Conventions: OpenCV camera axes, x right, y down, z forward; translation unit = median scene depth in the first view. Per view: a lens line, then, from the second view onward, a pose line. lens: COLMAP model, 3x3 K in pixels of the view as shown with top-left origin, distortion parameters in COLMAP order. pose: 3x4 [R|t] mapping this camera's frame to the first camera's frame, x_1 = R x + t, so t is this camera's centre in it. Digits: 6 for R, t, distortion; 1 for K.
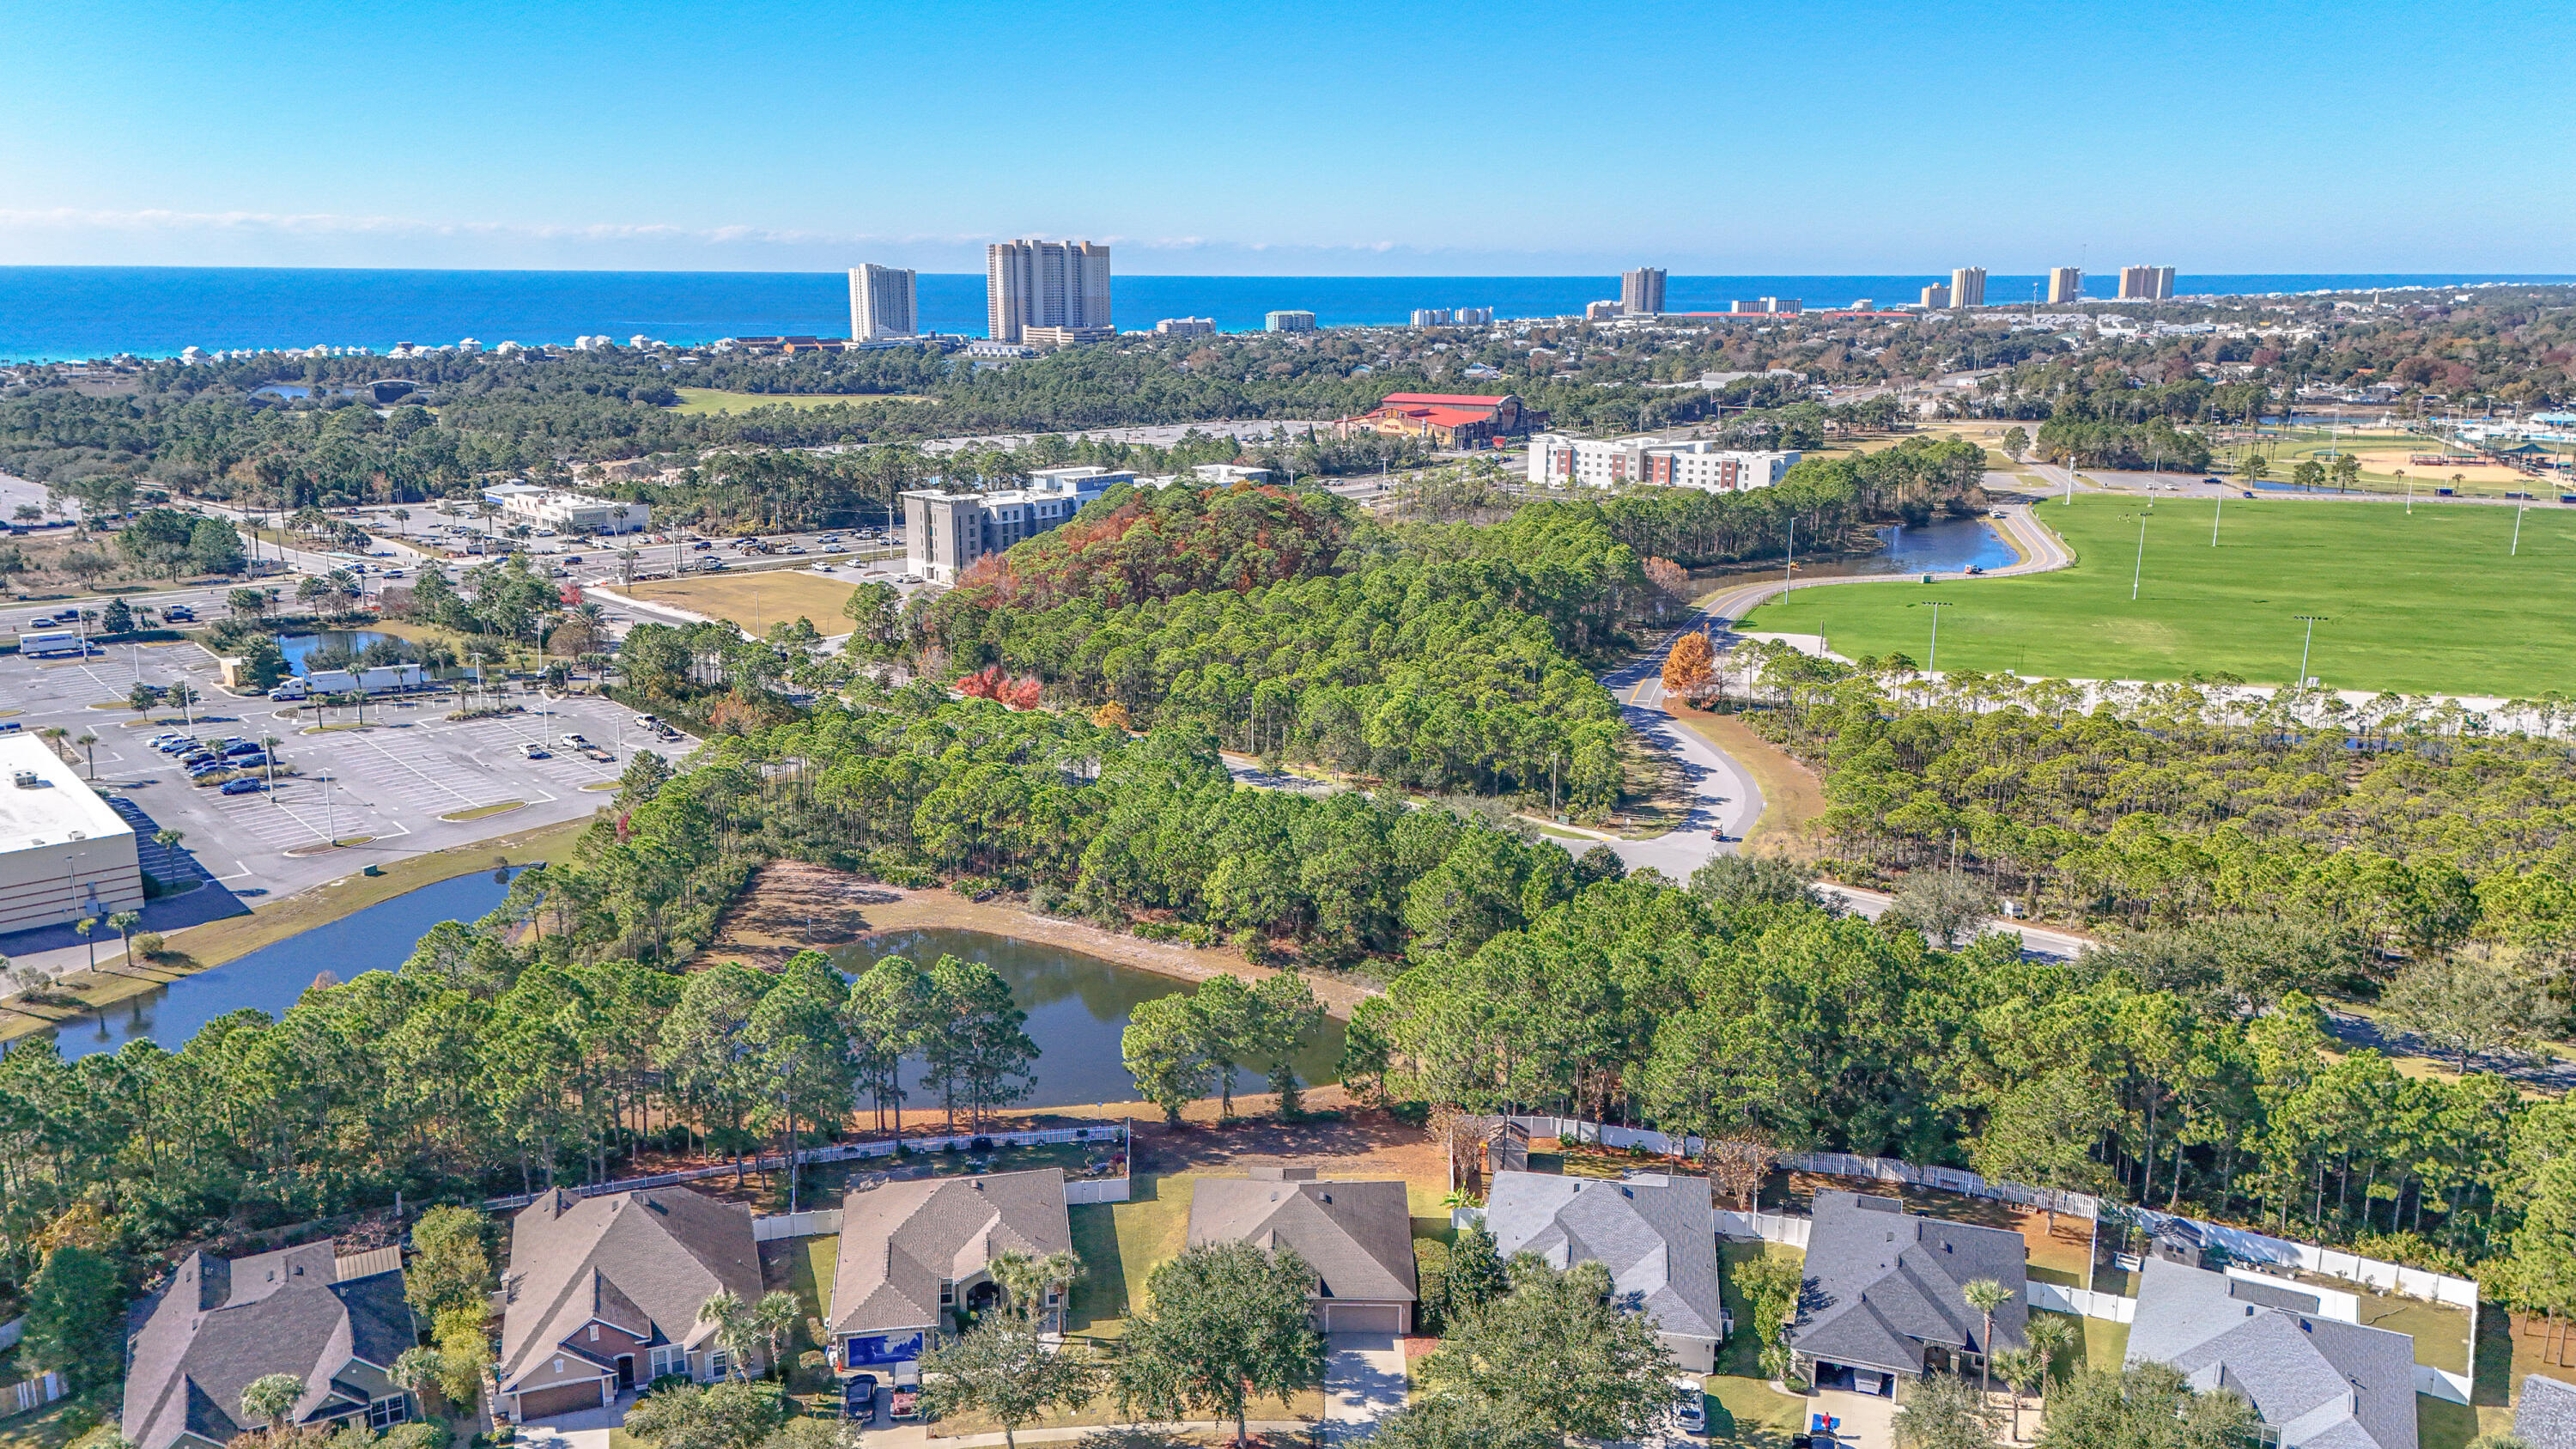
lens RADIAL K [[1904.7, 0, 1284.3], [0, 1904.7, 736.0], [0, 0, 1]] dist [0.096866, -0.100860]
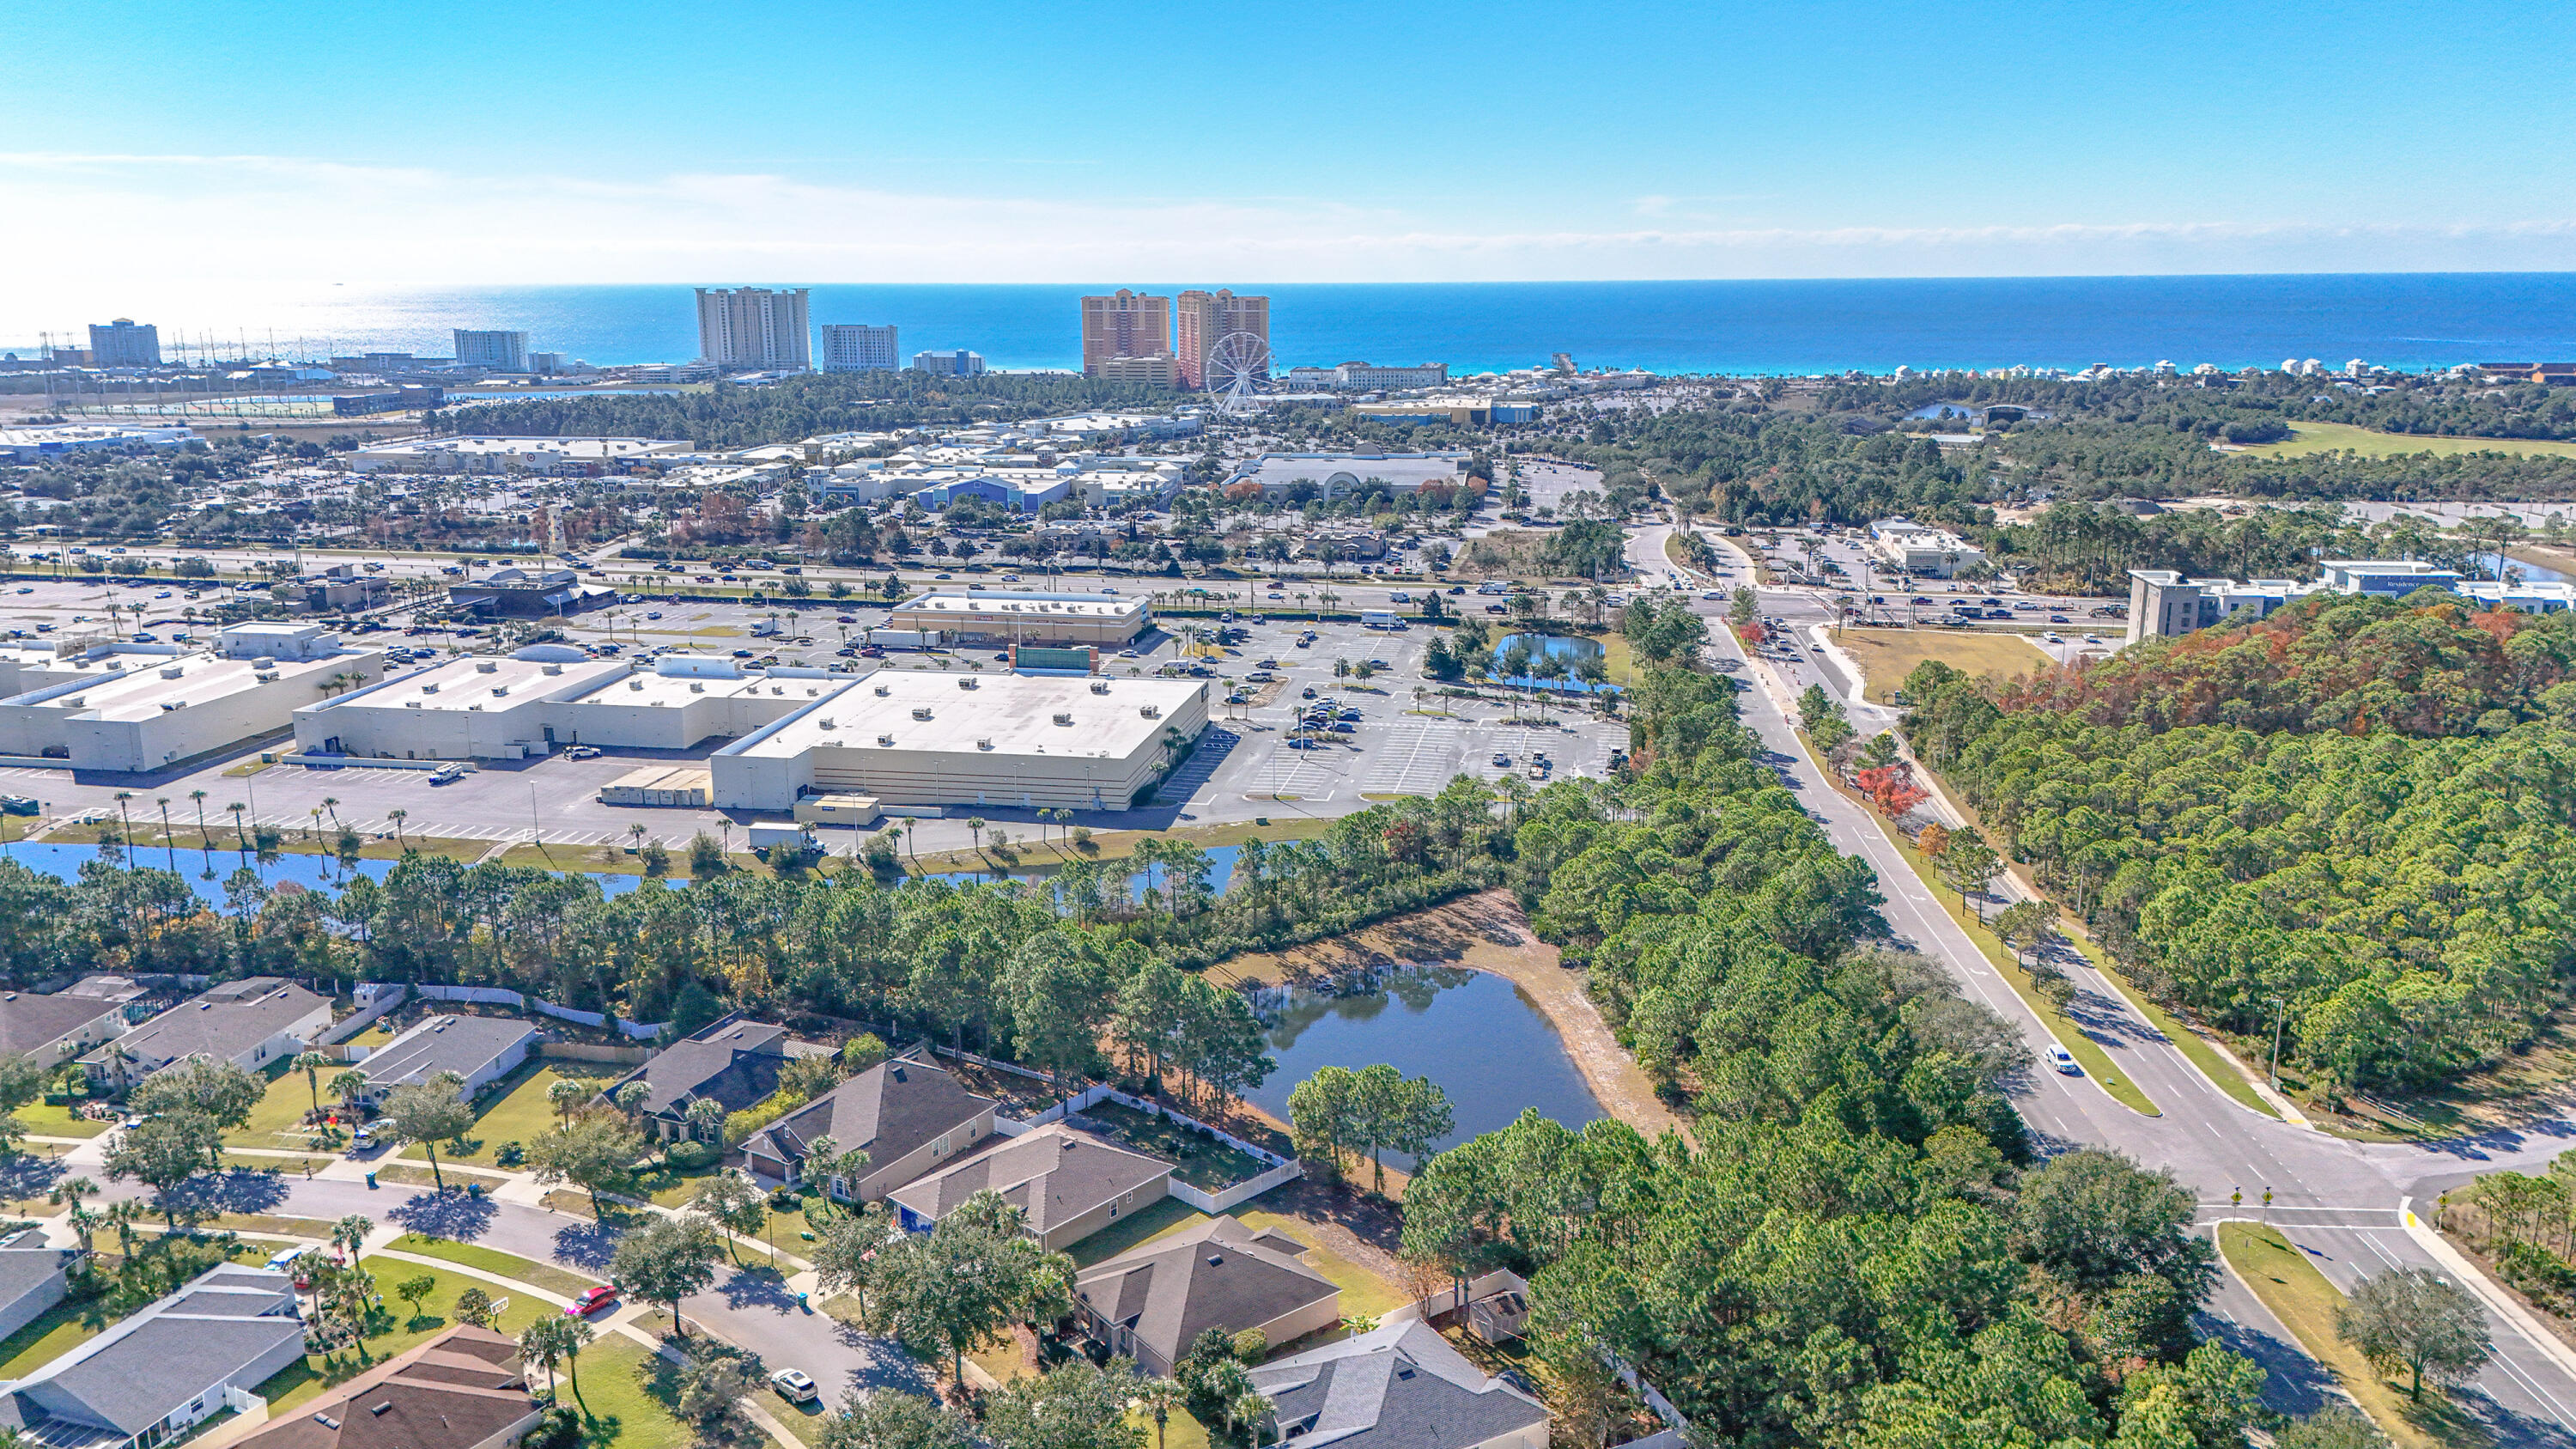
lens RADIAL K [[1876.3, 0, 1284.6], [0, 1876.3, 714.8], [0, 0, 1]] dist [0.091029, -0.092335]
pose [[0.627002, 0.171434, -0.759920, 0.310321], [-0.178710, 0.981124, 0.073885, -0.061441], [0.758242, 0.089479, 0.645804, 0.101131]]
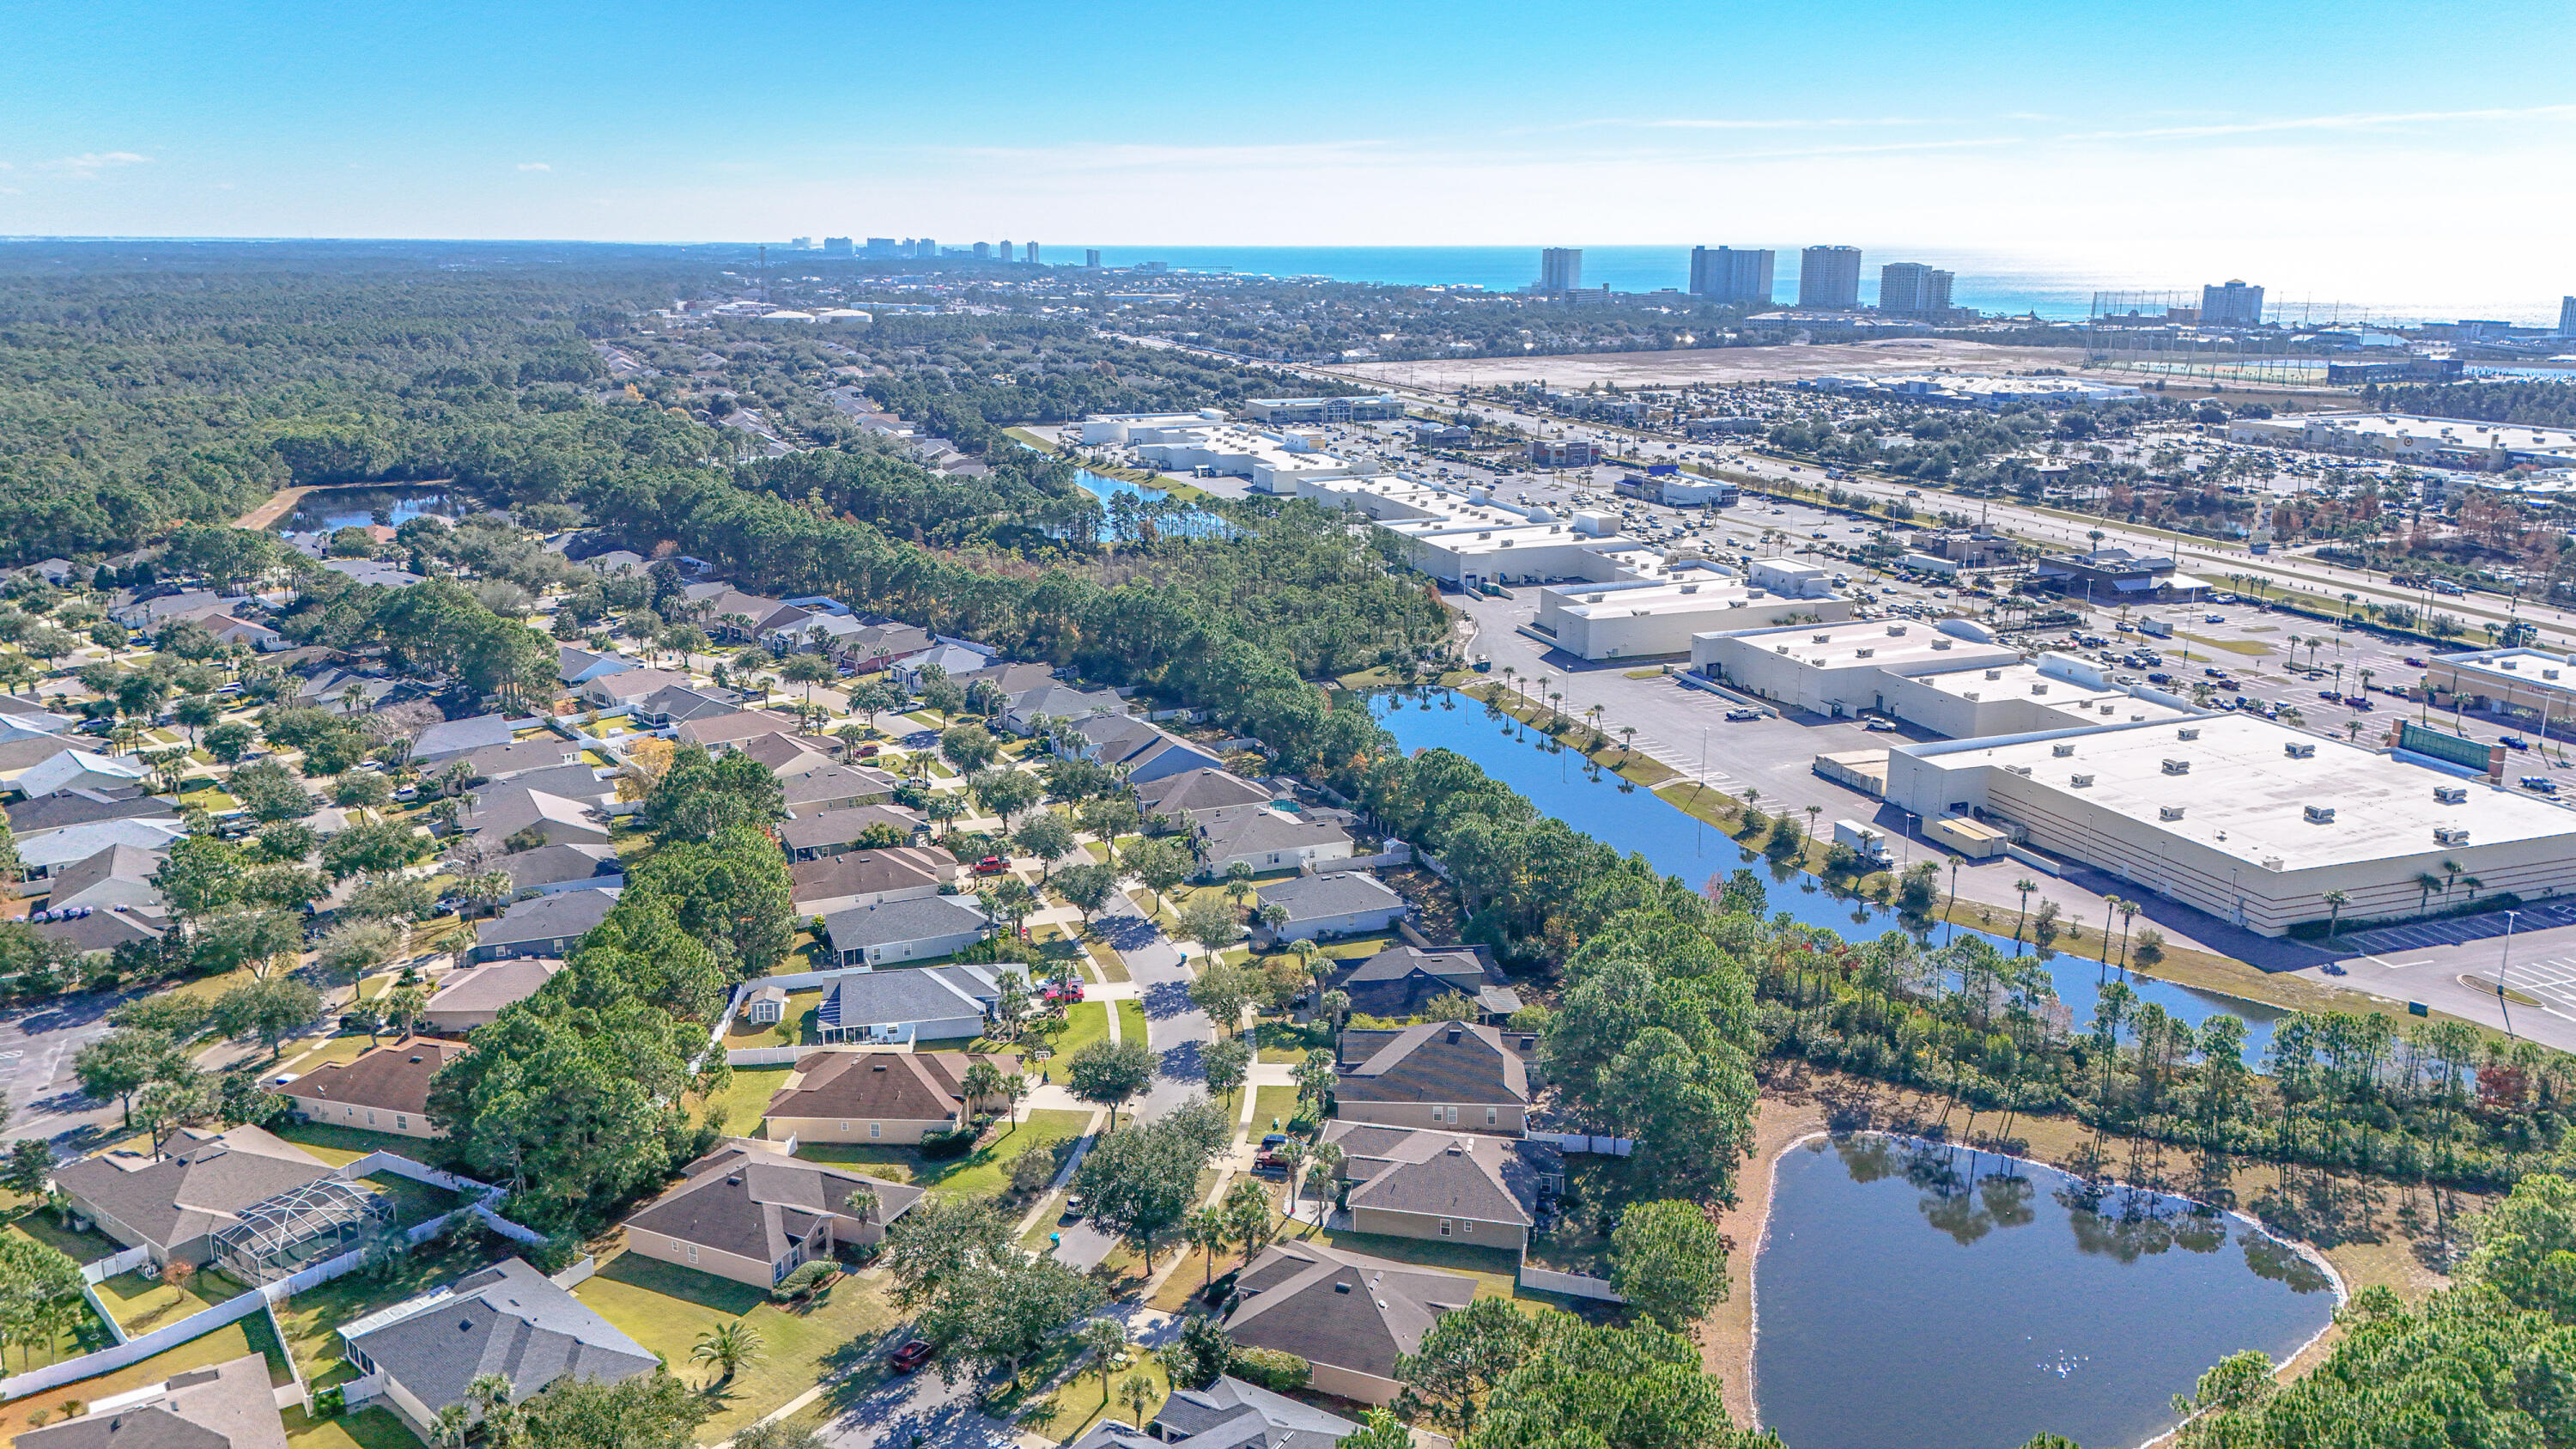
lens RADIAL K [[1876.3, 0, 1284.6], [0, 1876.3, 714.8], [0, 0, 1]] dist [0.091029, -0.092335]
pose [[-0.365346, 0.225074, -0.903252, 0.348701], [-0.223161, 0.920856, 0.319725, -0.149837], [0.903726, 0.318381, -0.286203, 0.431832]]
